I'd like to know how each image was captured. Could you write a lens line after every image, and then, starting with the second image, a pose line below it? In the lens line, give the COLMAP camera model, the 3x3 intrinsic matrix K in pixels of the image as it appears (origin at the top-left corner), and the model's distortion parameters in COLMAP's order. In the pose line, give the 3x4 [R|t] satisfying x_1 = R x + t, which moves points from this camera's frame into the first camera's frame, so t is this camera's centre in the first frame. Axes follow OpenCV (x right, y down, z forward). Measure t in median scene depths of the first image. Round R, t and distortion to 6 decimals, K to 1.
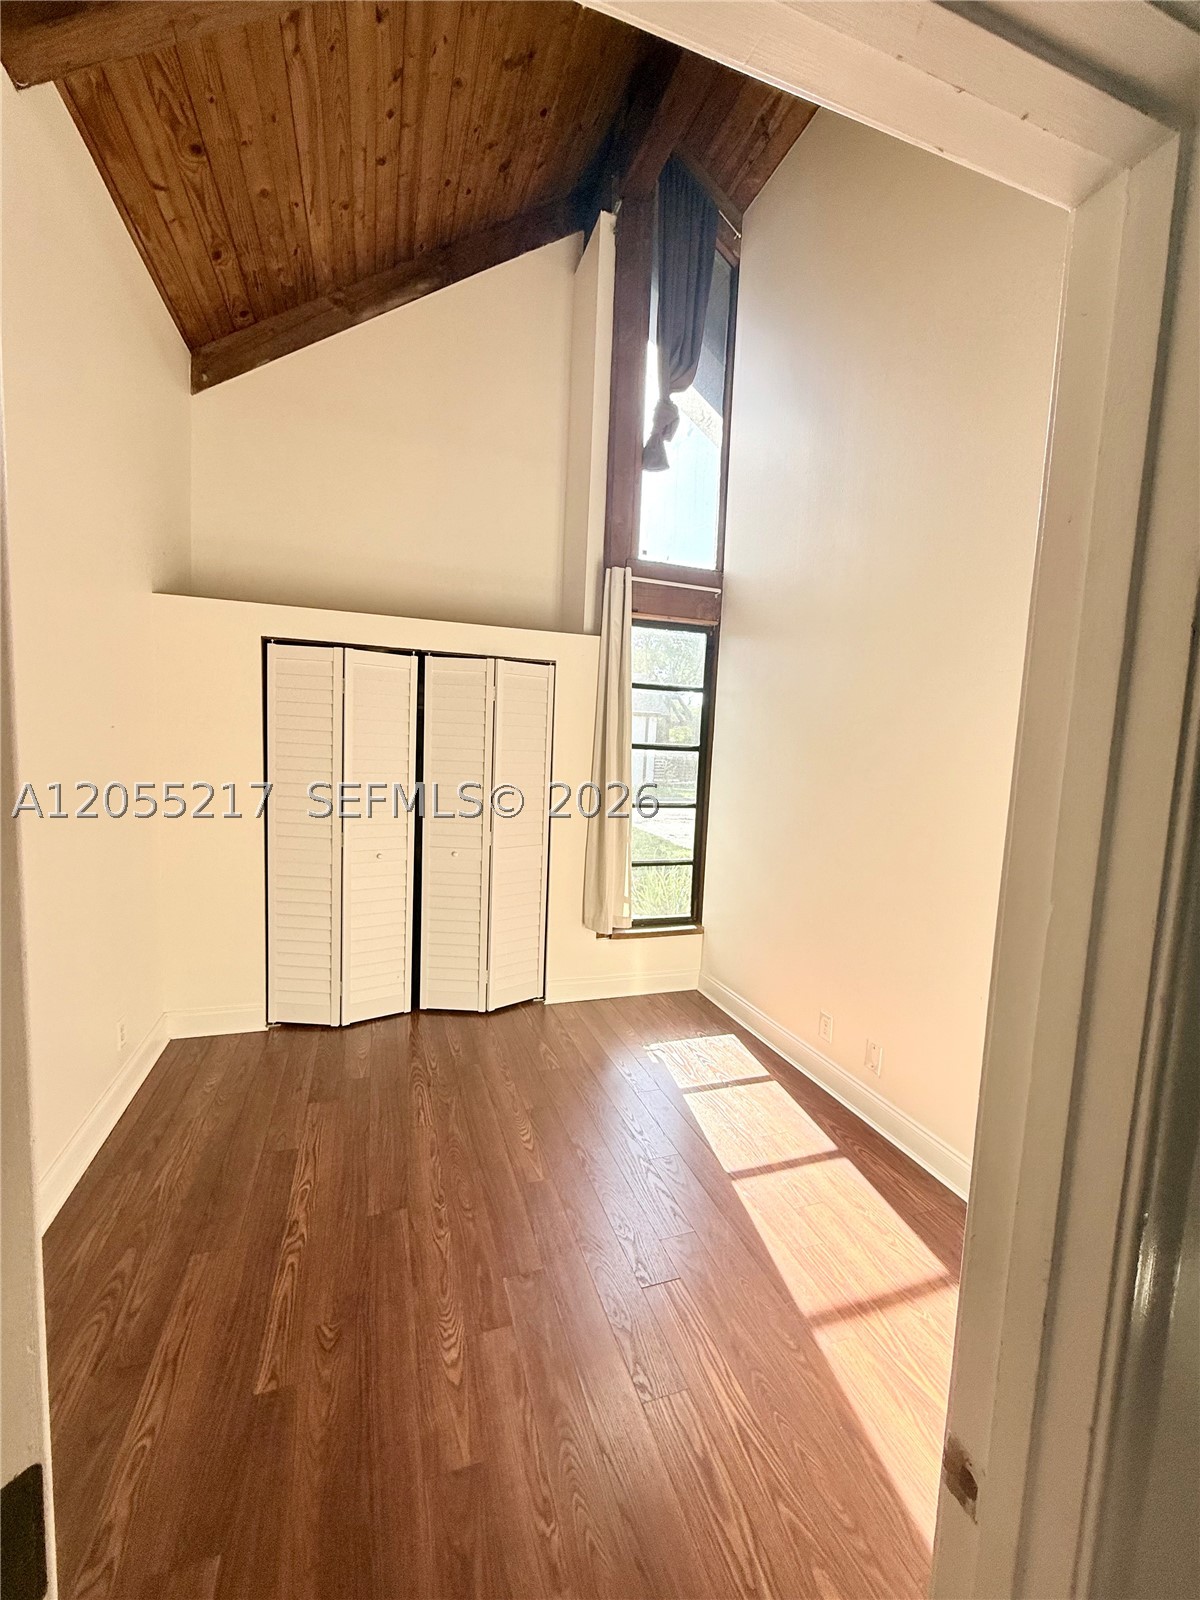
lens RADIAL K [[631.8, 0, 601.5], [0, 631.8, 799.6], [0, 0, 1]] dist [-0.000164, 0.000190]
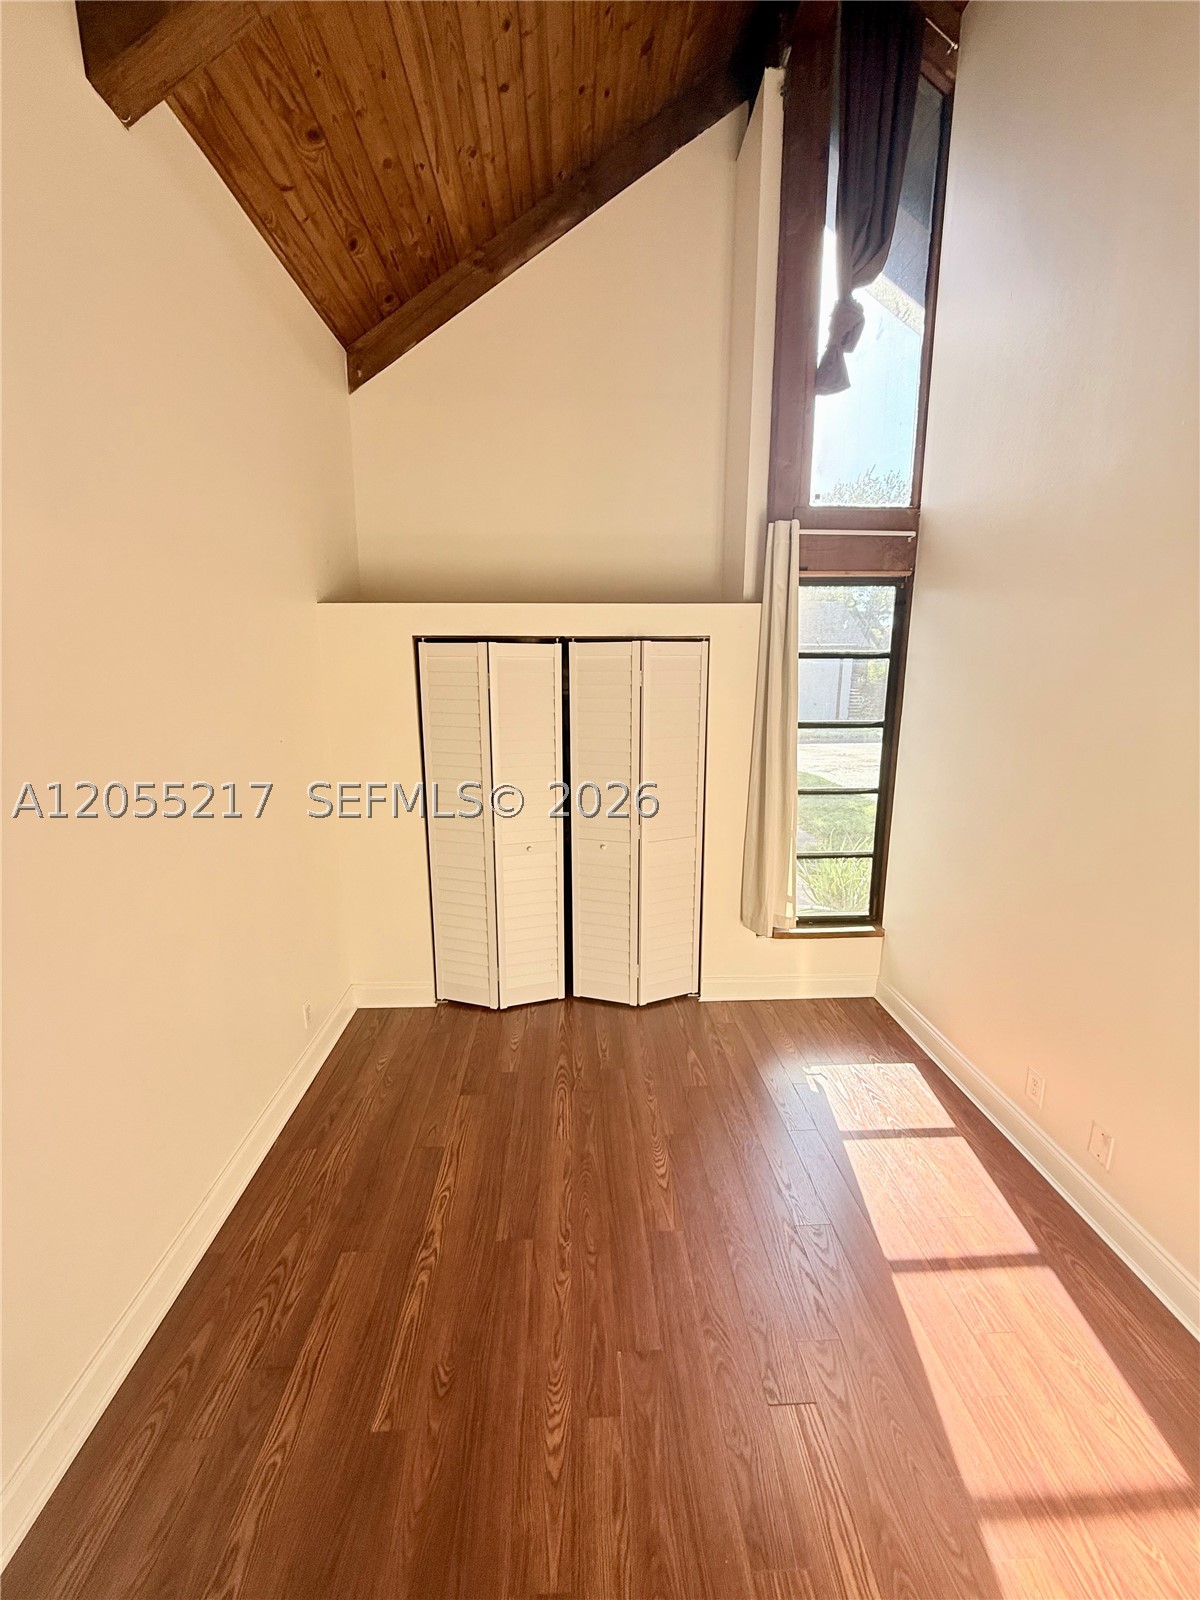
lens RADIAL K [[631.8, 0, 601.5], [0, 631.8, 799.6], [0, 0, 1]] dist [-0.000164, 0.000190]
pose [[0.958758, 0.012024, -0.283970, 0.042987], [0.013978, 0.995901, 0.089363, -0.080077], [0.283880, -0.089647, 0.954660, 0.090048]]
